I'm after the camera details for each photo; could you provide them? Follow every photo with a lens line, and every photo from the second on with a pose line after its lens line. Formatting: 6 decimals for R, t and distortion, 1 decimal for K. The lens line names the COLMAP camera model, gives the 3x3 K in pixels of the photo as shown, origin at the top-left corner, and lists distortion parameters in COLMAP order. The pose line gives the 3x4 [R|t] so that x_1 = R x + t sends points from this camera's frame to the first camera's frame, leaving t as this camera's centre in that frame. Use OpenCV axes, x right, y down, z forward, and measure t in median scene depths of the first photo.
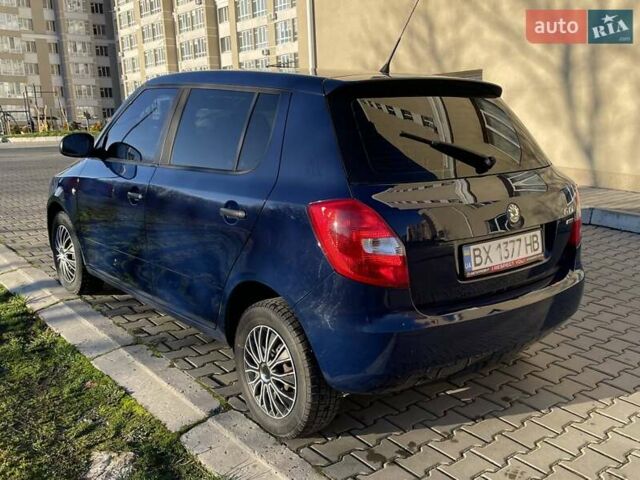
lens RADIAL K [[592.3, 0, 349.5], [0, 592.3, 280.2], [0, 0, 1]] dist [0.010506, 0.005858]
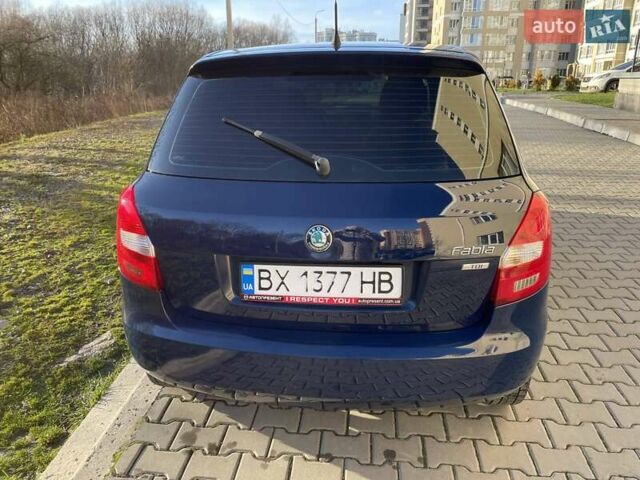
lens RADIAL K [[463.8, 0, 318.8], [0, 463.8, 240.8], [0, 0, 1]] dist [0.094210, -0.158547]
pose [[0.722584, 0.242335, -0.647415, 0.634542], [-0.185877, 0.970161, 0.155683, -0.193717], [0.665824, 0.007846, 0.746067, 0.533997]]
